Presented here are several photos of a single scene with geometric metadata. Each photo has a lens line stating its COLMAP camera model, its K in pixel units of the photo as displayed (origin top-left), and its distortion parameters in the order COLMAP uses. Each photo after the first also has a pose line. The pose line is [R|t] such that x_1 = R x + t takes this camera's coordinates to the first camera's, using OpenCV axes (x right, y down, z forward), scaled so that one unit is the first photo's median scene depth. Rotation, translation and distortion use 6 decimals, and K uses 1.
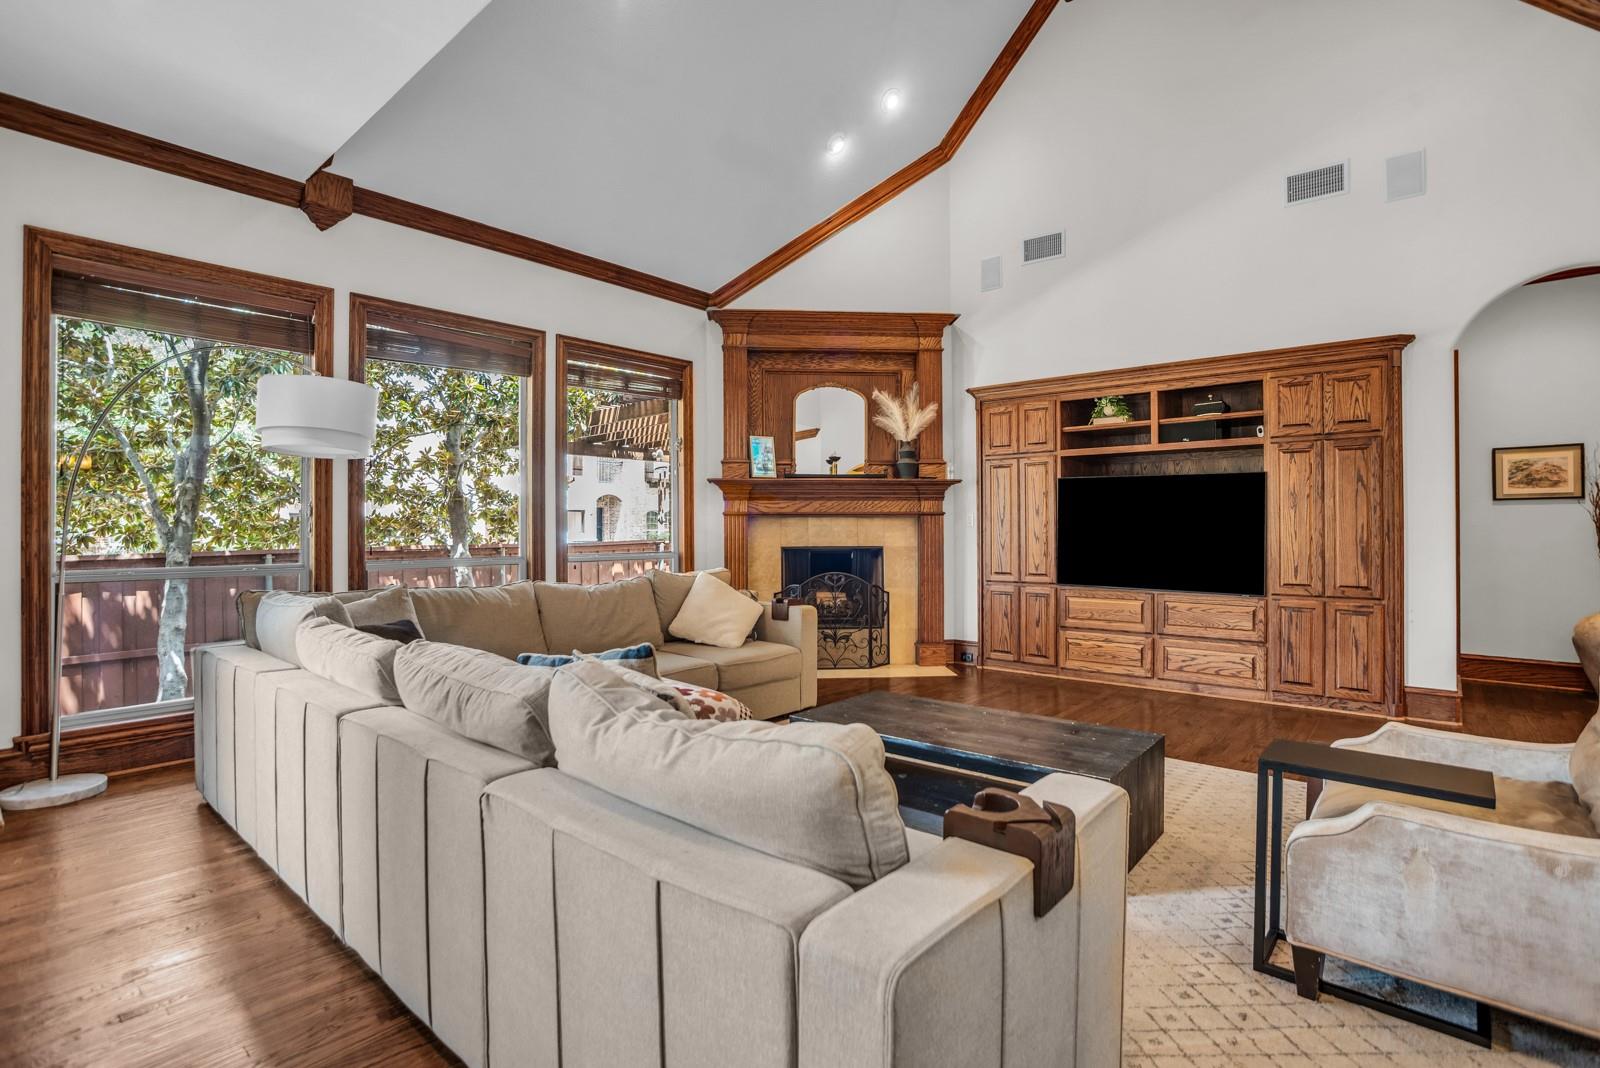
lens RADIAL K [[773.8, 0, 802.6], [0, 773.8, 528.6], [0, 0, 1]] dist [-0.083758, 0.027519]
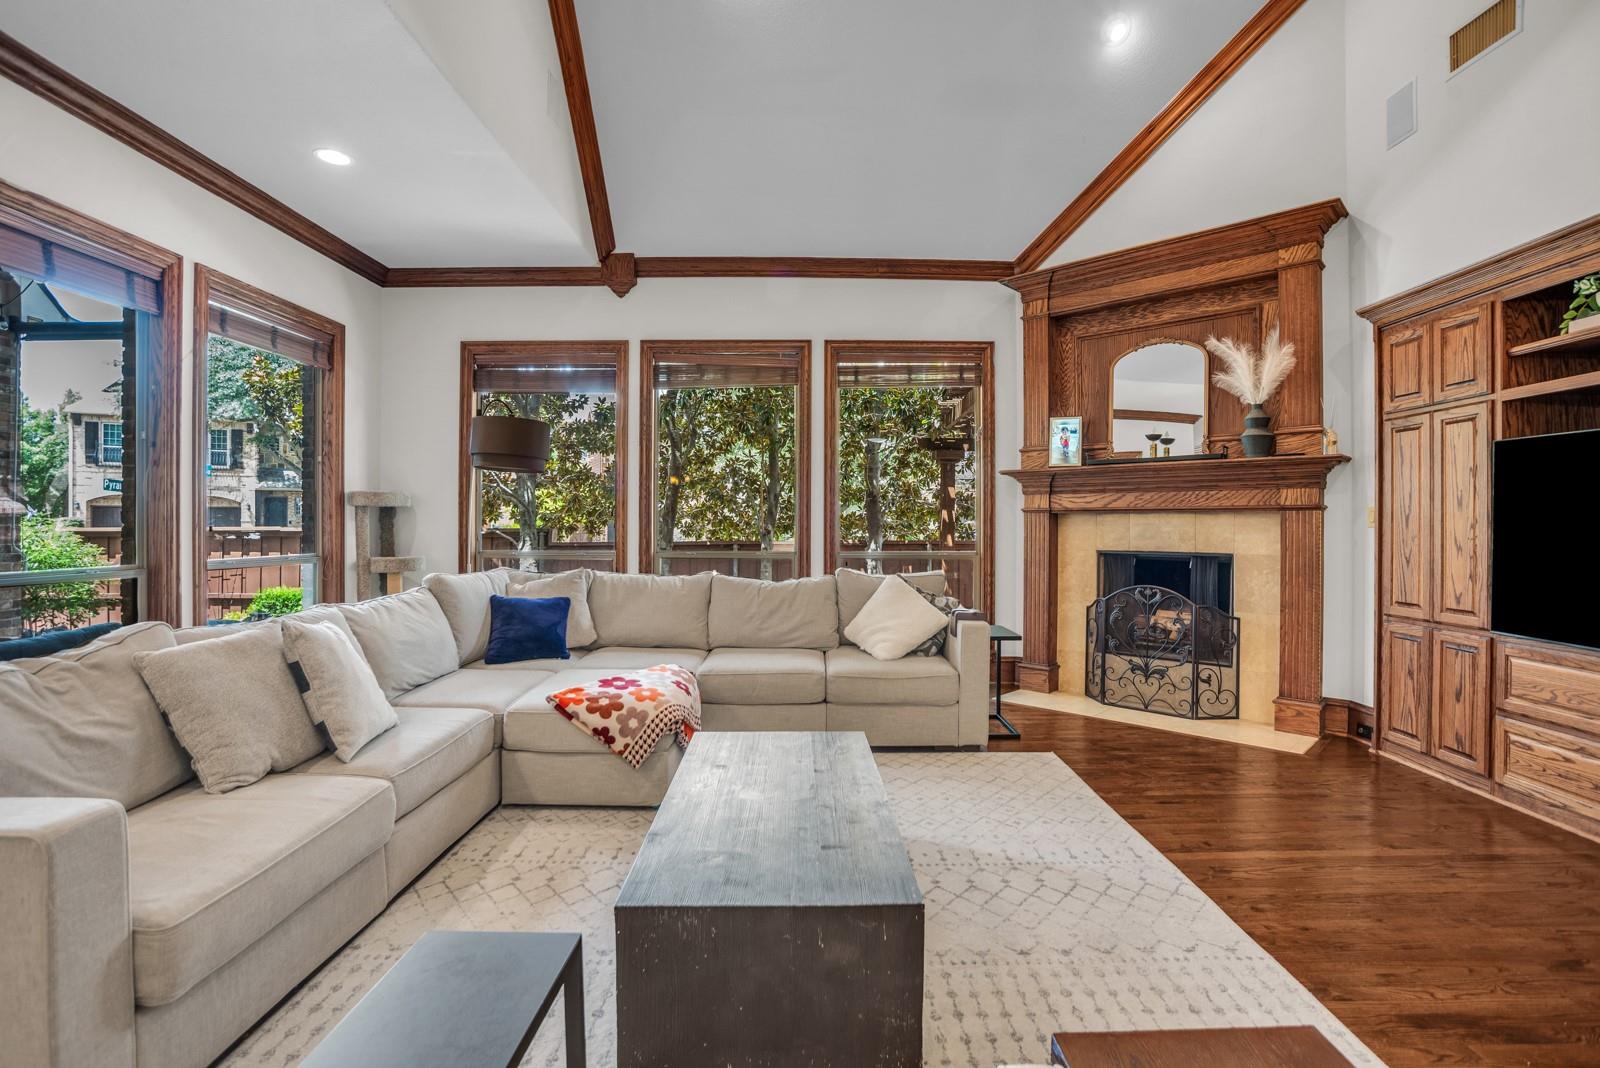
lens RADIAL K [[752.6, 0, 807.6], [0, 752.6, 527.7], [0, 0, 1]] dist [-0.069263, 0.024987]
pose [[0.653604, 0.008316, -0.756791, 0.377671], [-0.005808, 0.999965, 0.005972, -0.003196], [0.756815, 0.000492, 0.653629, 0.262311]]
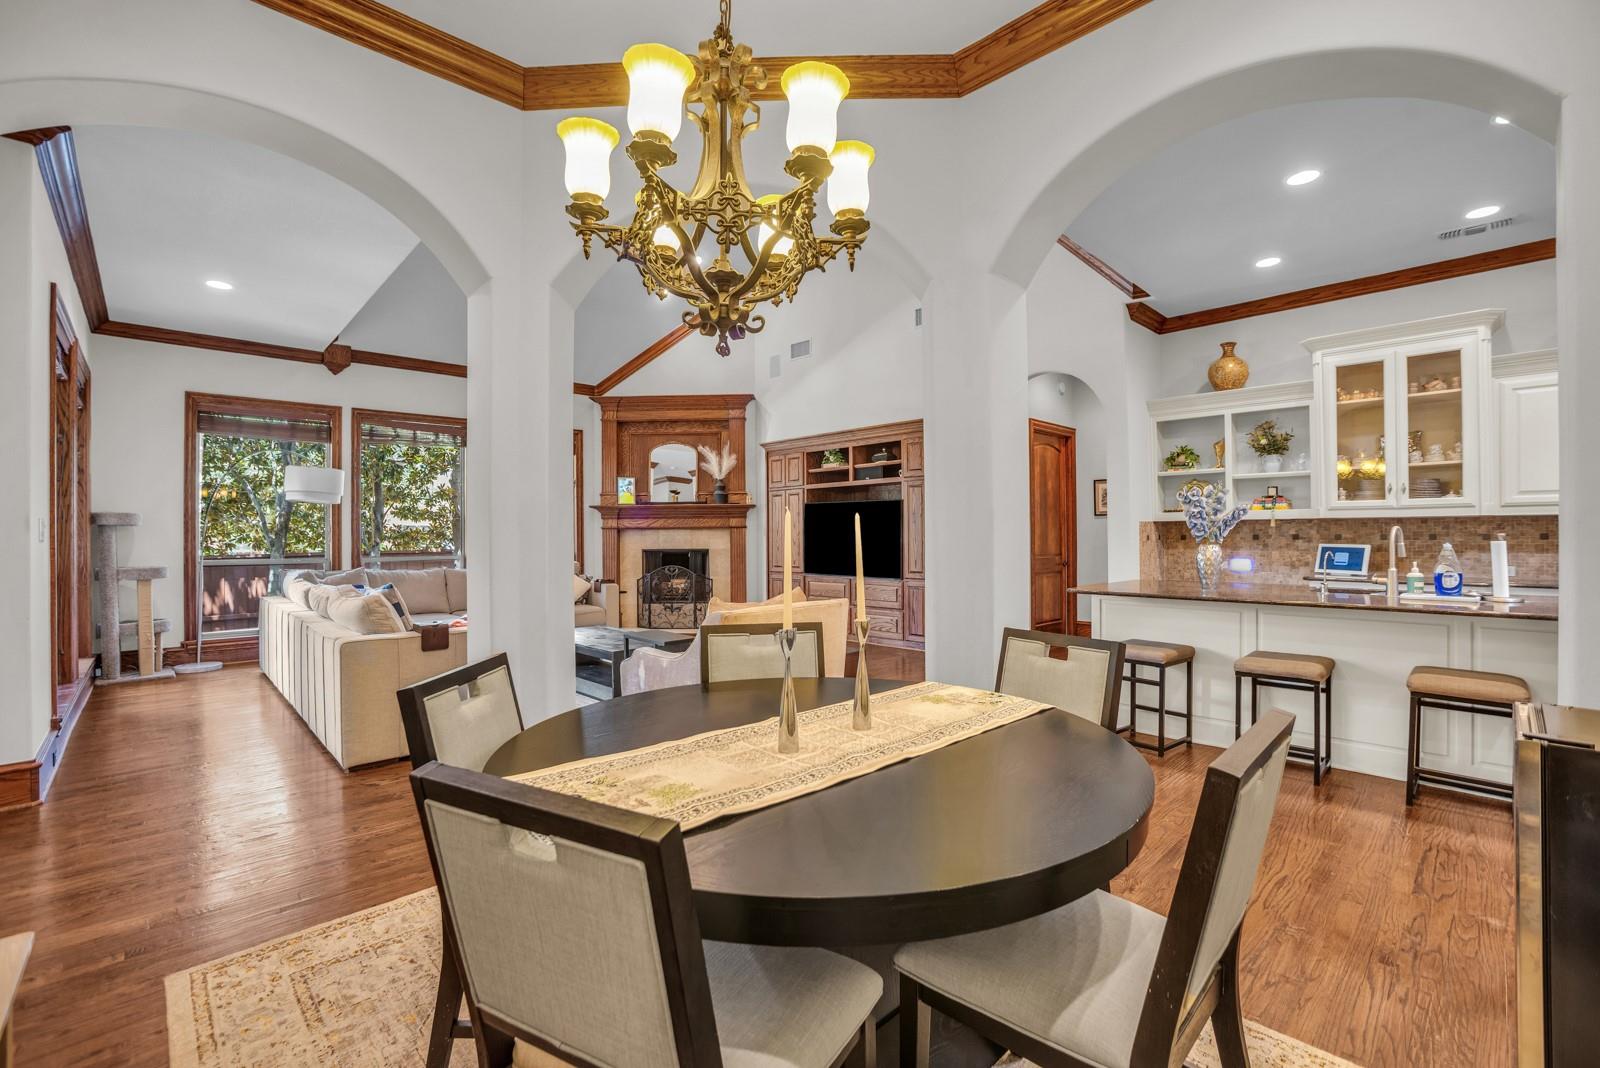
lens RADIAL K [[701.2, 0, 800.0], [0, 701.2, 534.0], [0, 0, 1]] dist [-0.082049, 0.021222]
pose [[0.994948, -0.003941, -0.100317, 0.433413], [0.003699, 0.999990, -0.002598, -0.001976], [0.100326, 0.002214, 0.994952, -0.352164]]
